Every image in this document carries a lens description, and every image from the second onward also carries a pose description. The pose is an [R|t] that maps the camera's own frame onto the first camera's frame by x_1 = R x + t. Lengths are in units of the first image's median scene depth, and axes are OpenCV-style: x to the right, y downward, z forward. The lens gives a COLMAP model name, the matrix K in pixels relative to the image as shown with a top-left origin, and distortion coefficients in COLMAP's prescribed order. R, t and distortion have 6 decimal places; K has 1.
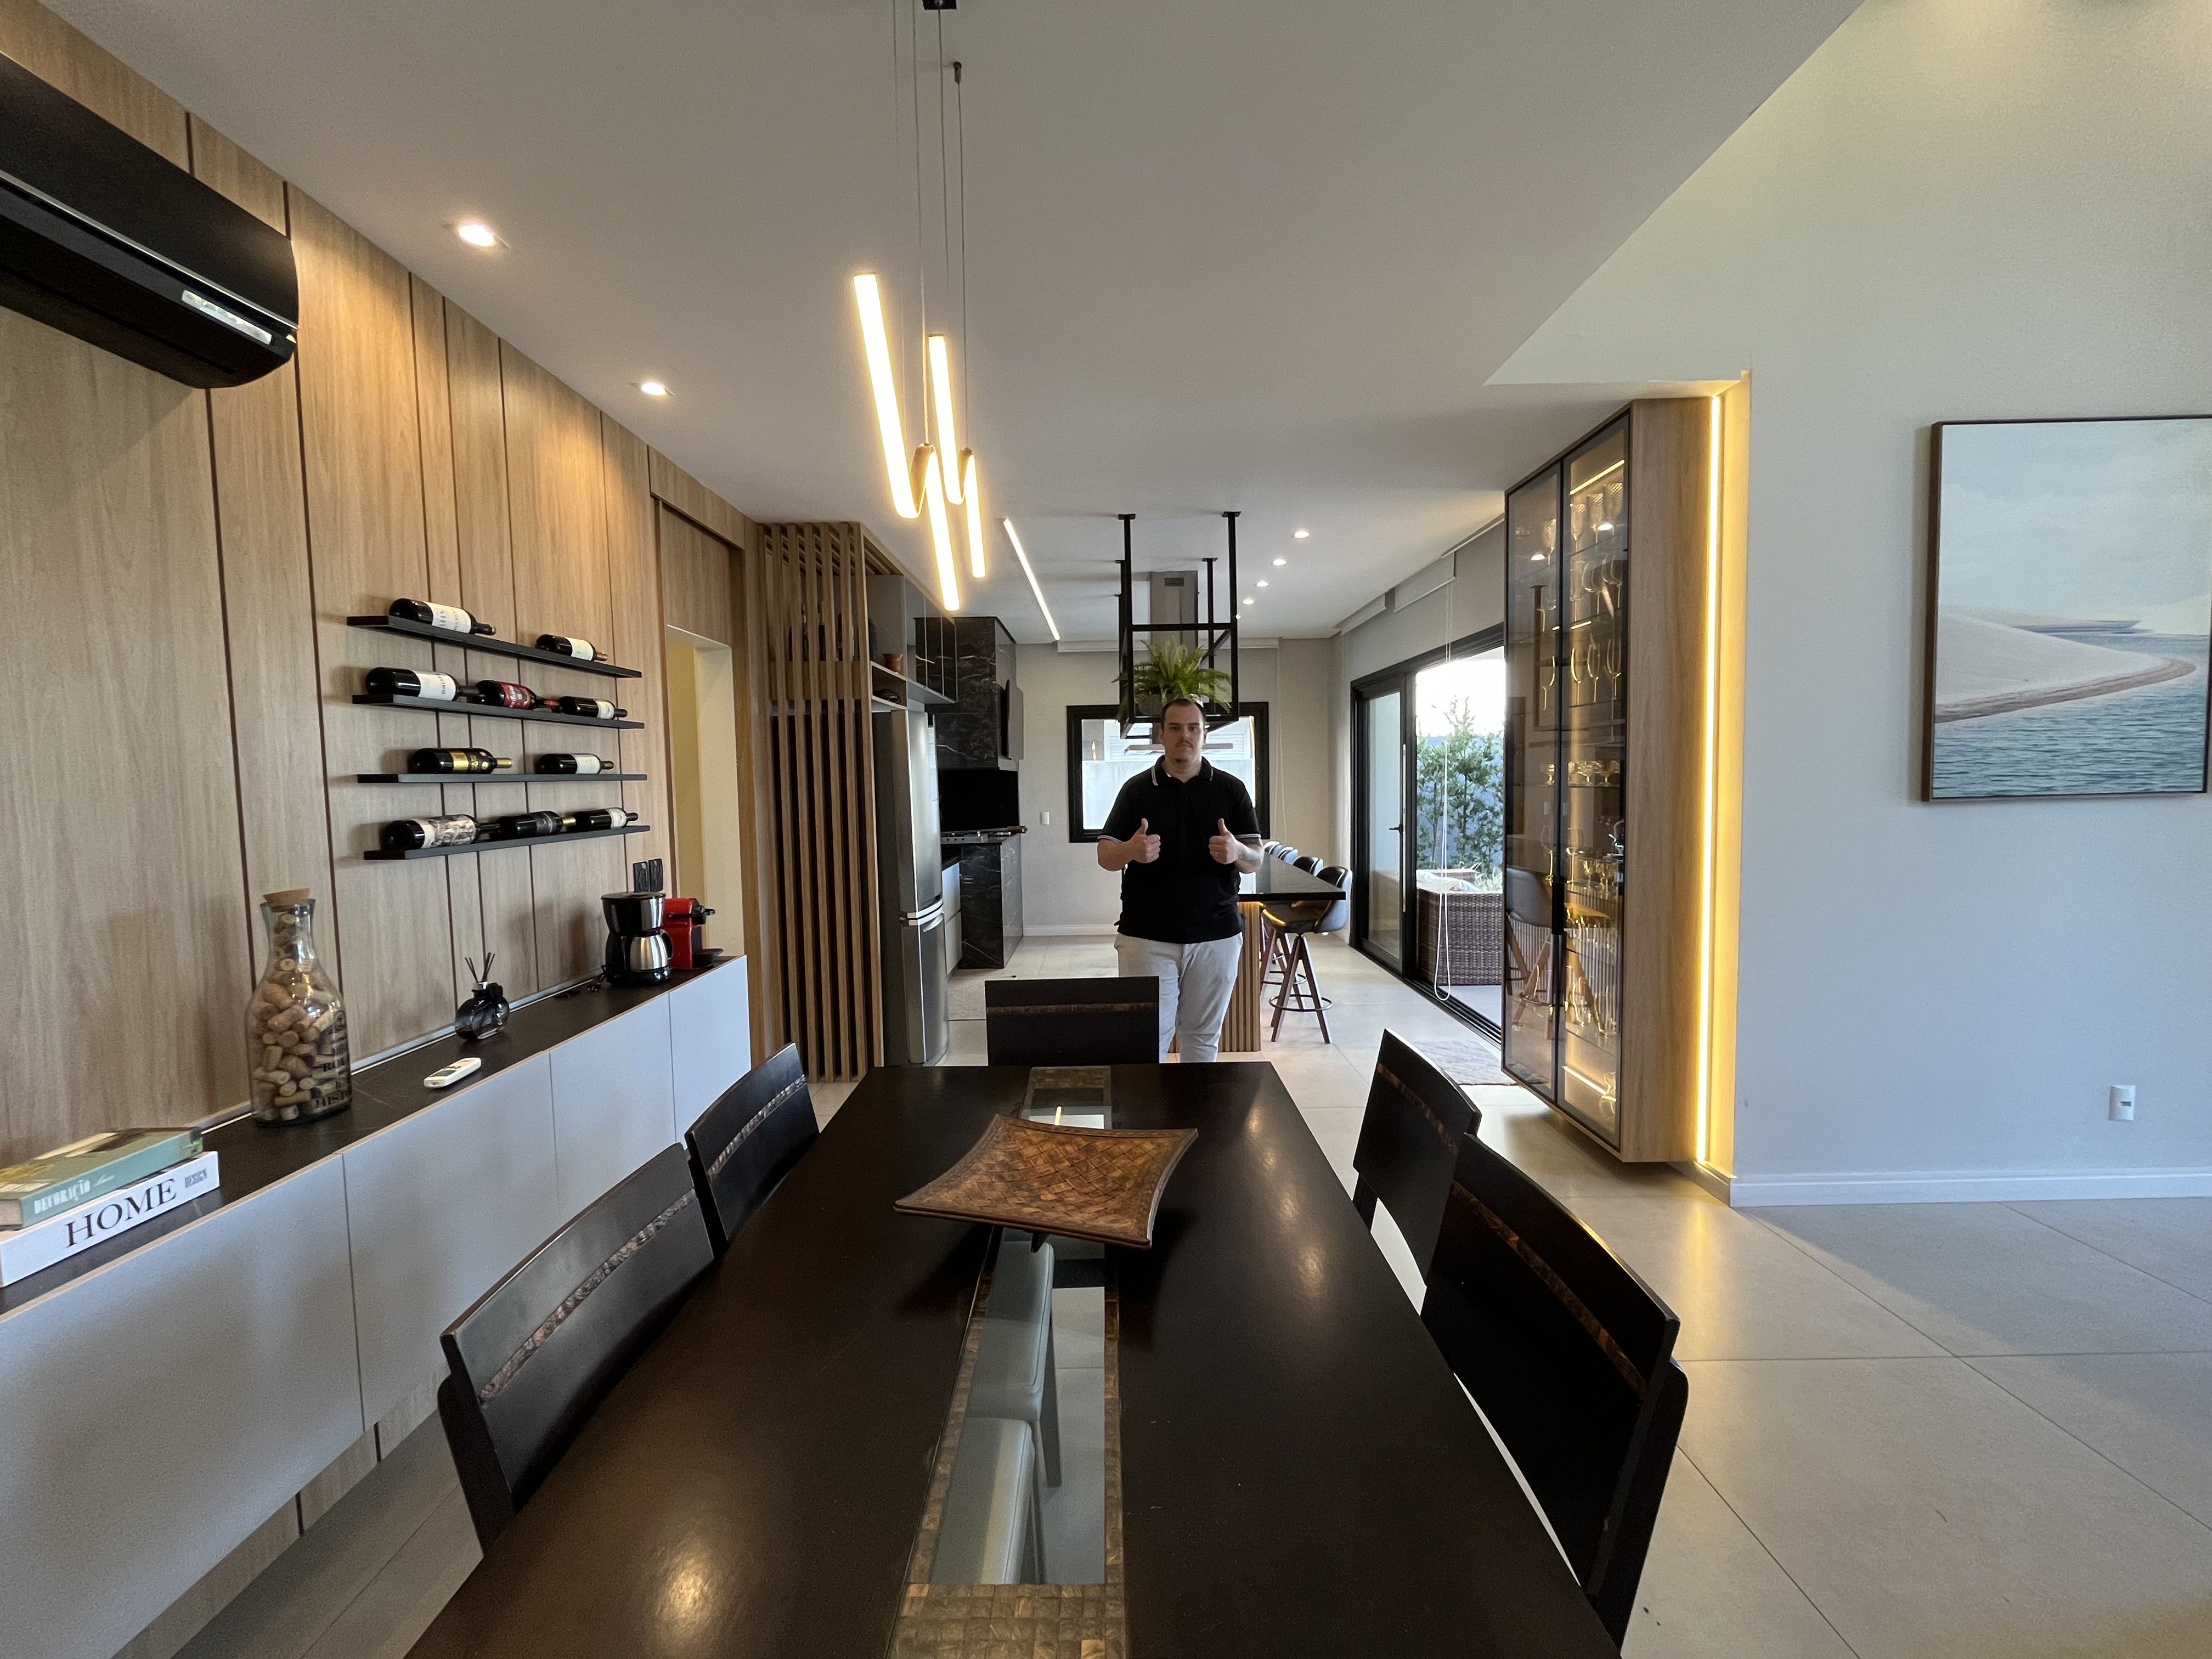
lens RADIAL K [[903.0, 0, 1104.5], [0, 903.0, 832.0], [0, 0, 1]] dist [-0.003498, -0.000095]
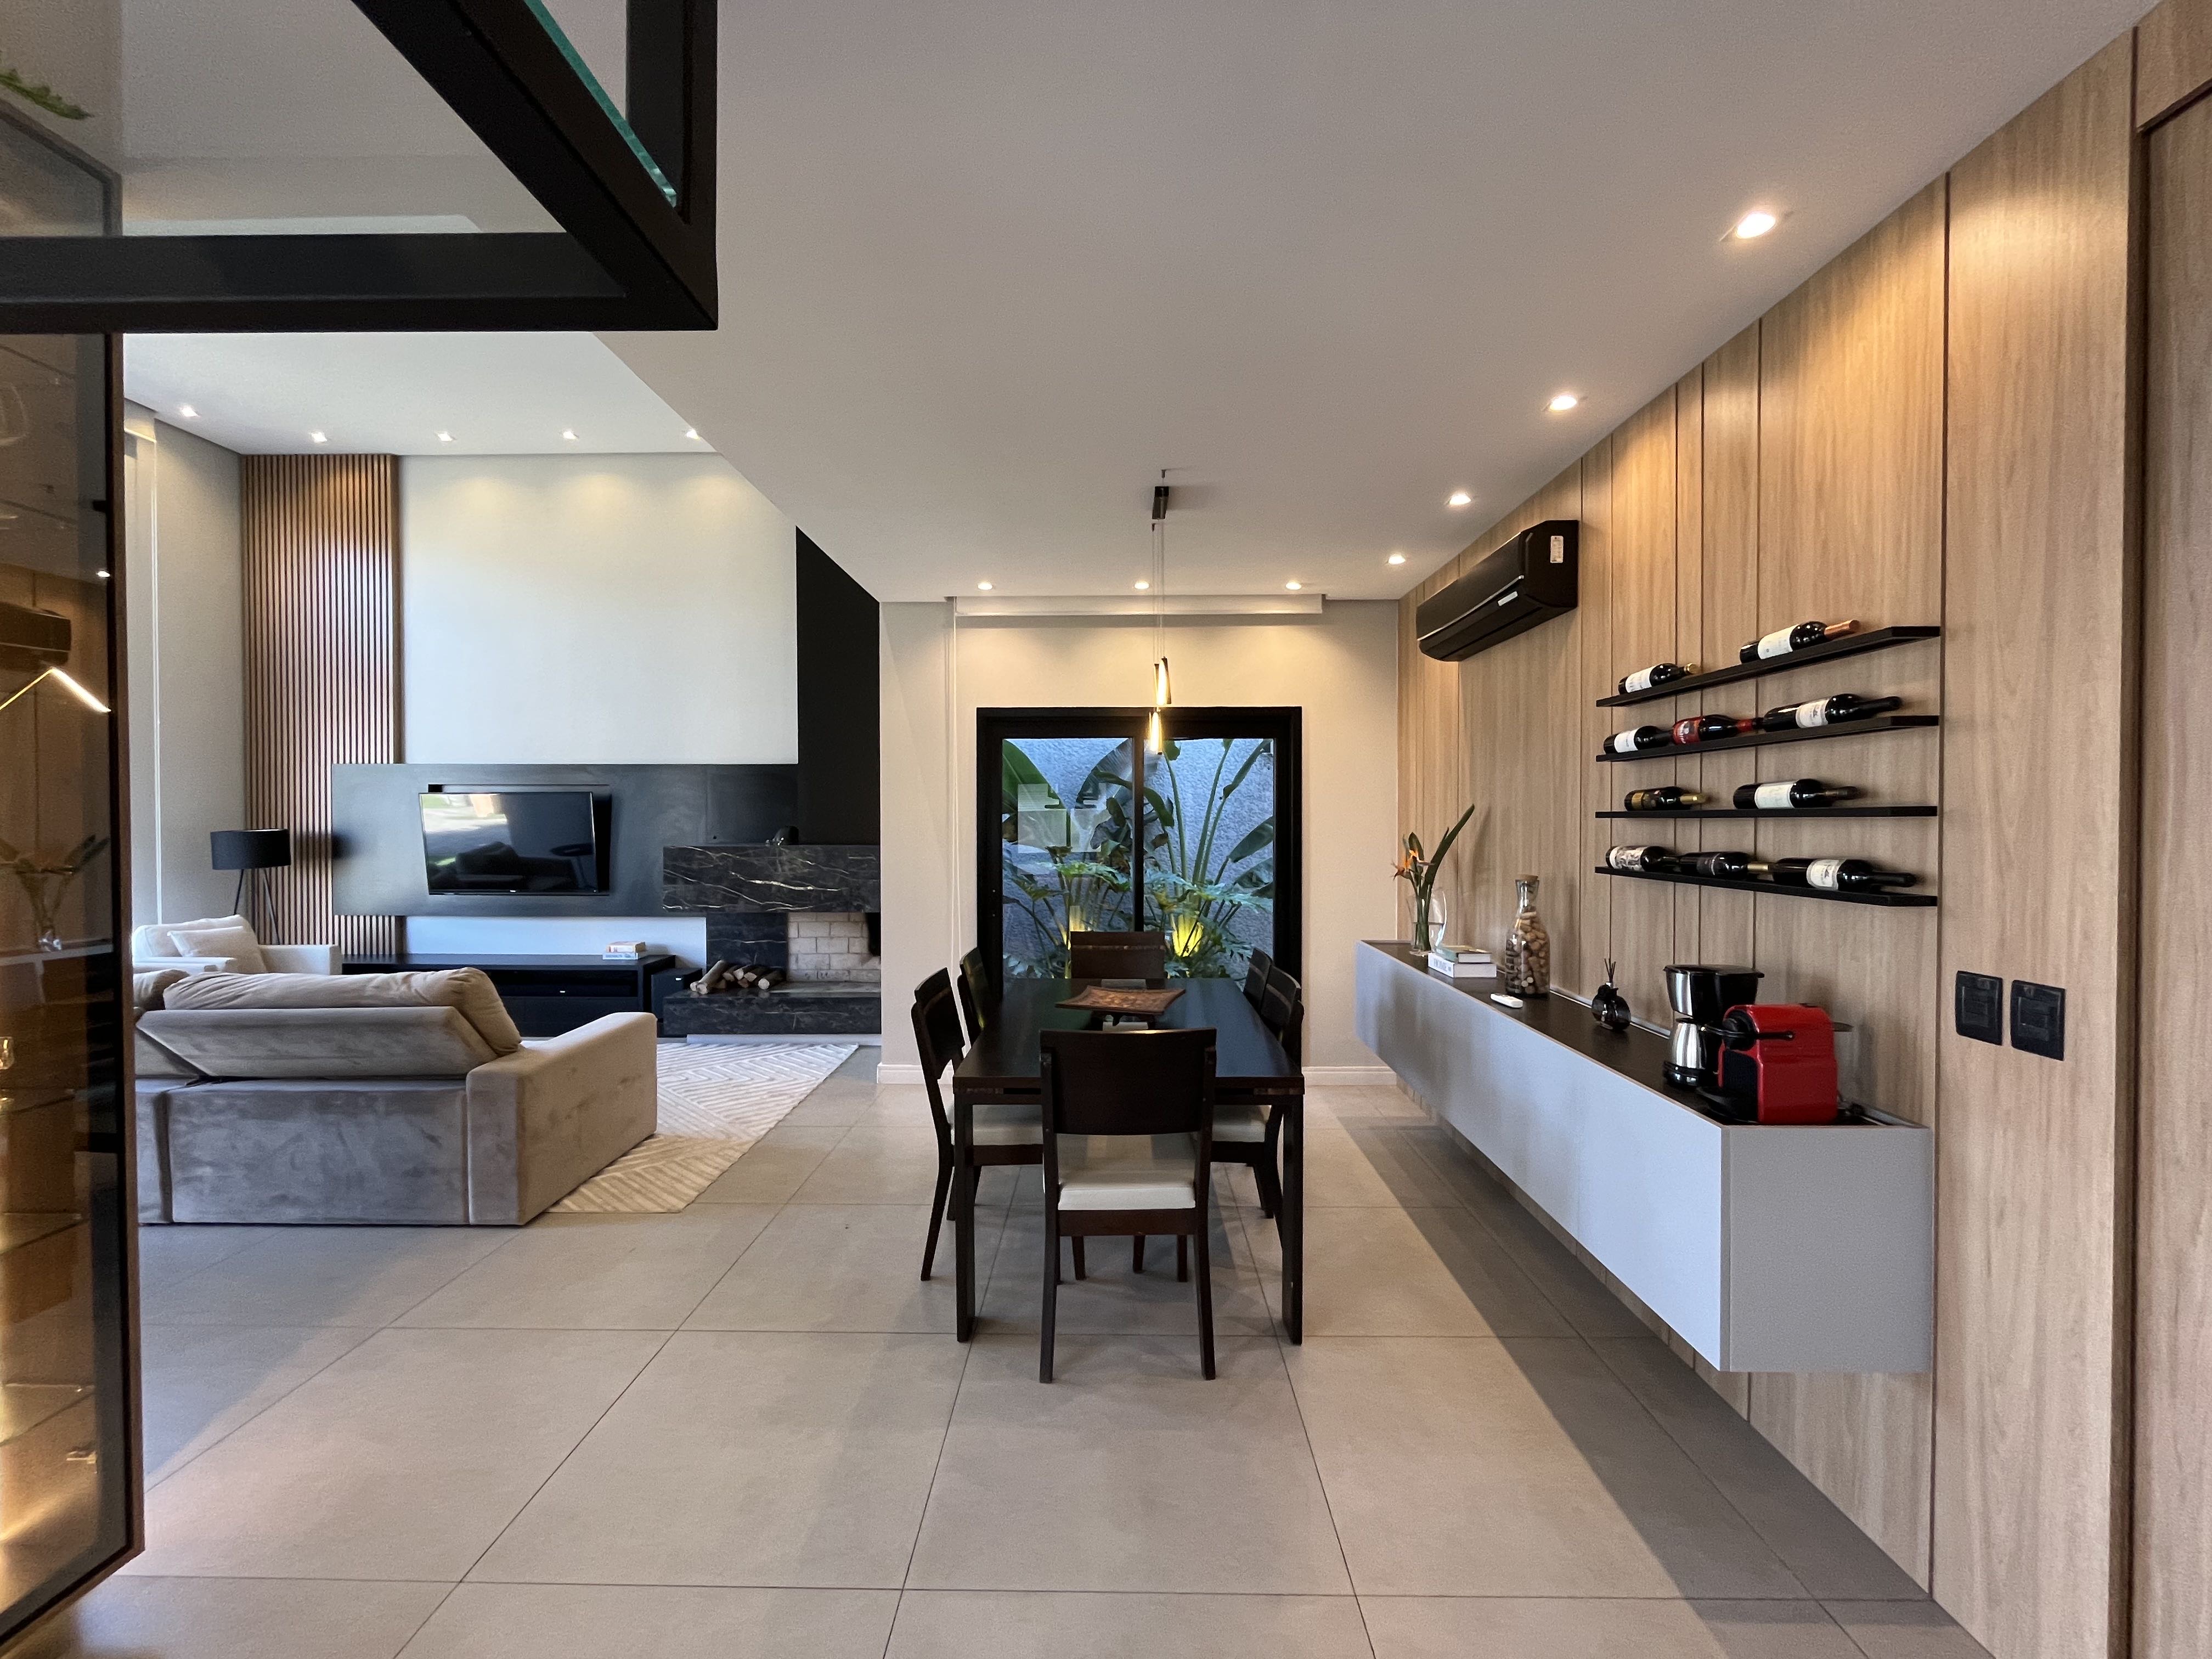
lens RADIAL K [[903.0, 0, 1103.1], [0, 903.0, 831.1], [0, 0, 1]] dist [-0.003498, -0.000095]
pose [[-0.999709, 0.020344, 0.012990, -0.021996], [0.021233, 0.997144, 0.072474, -0.105347], [-0.011478, 0.072728, -0.997286, 1.660788]]
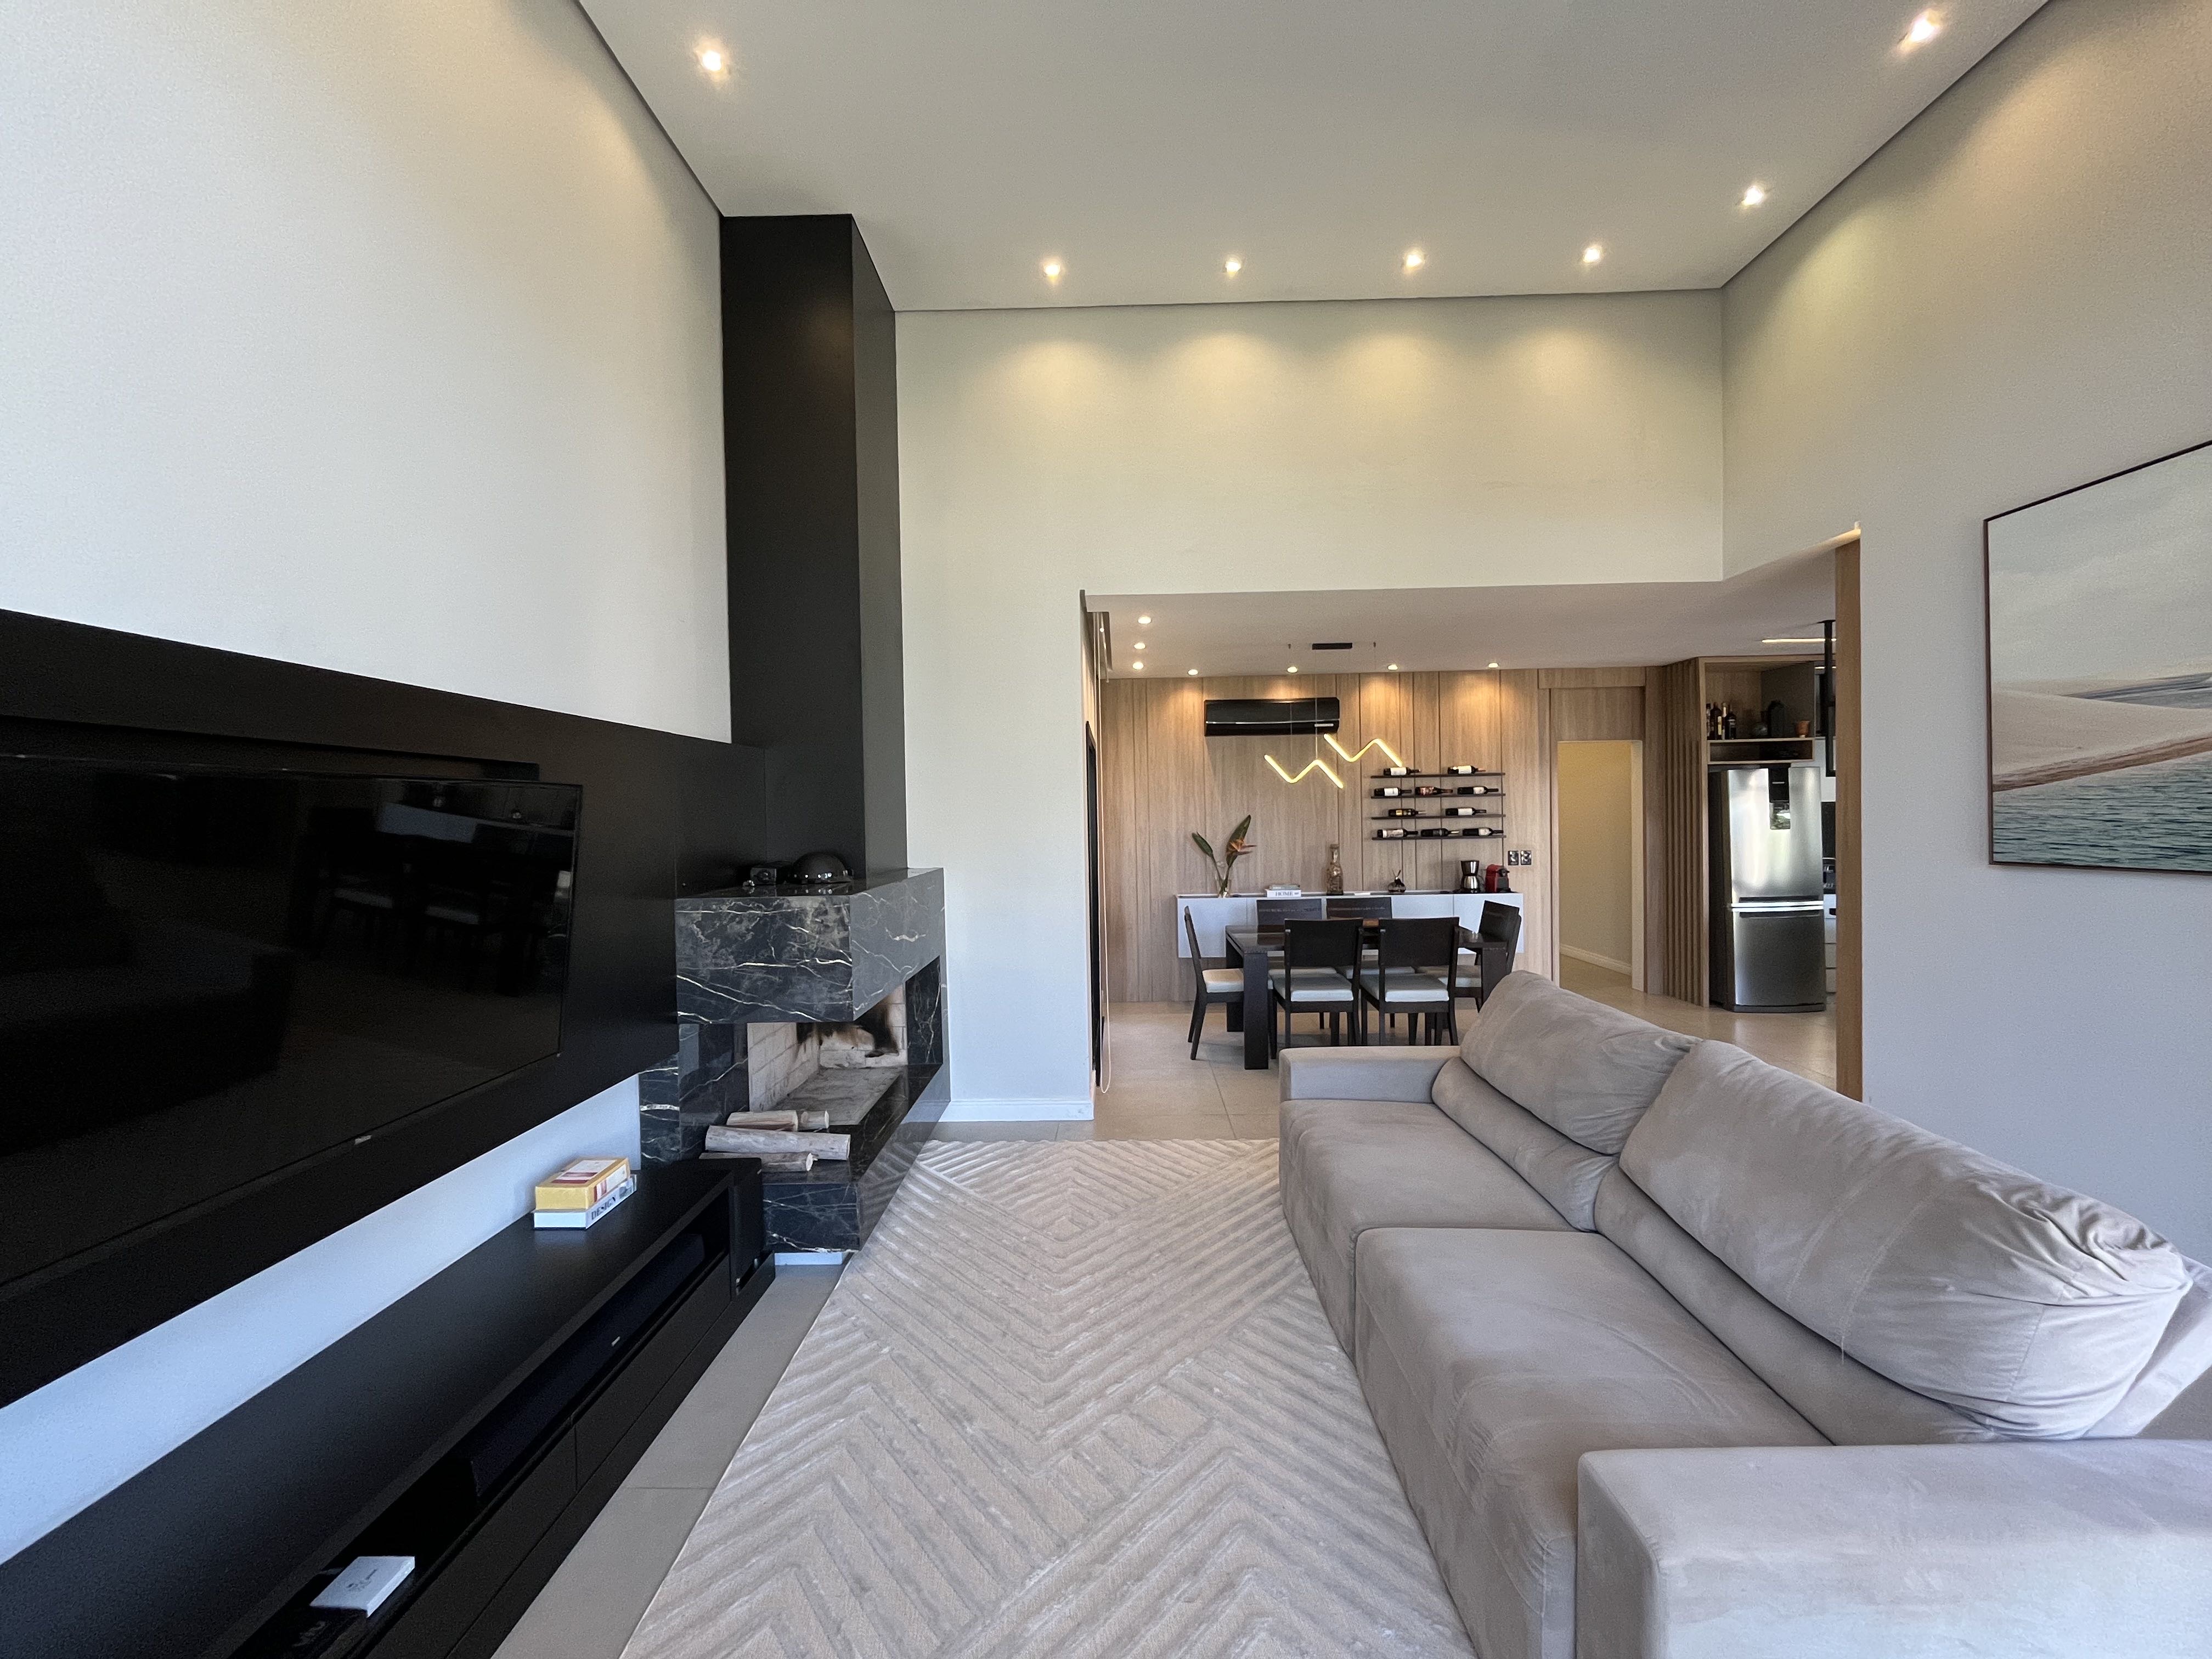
lens RADIAL K [[903.0, 0, 1101.3], [0, 903.0, 828.8], [0, 0, 1]] dist [-0.003498, -0.000095]
pose [[-0.020821, 0.036300, -0.999124, 2.061406], [-0.039569, 0.998528, 0.037103, -0.076072], [0.999000, 0.040307, -0.019354, -0.043265]]
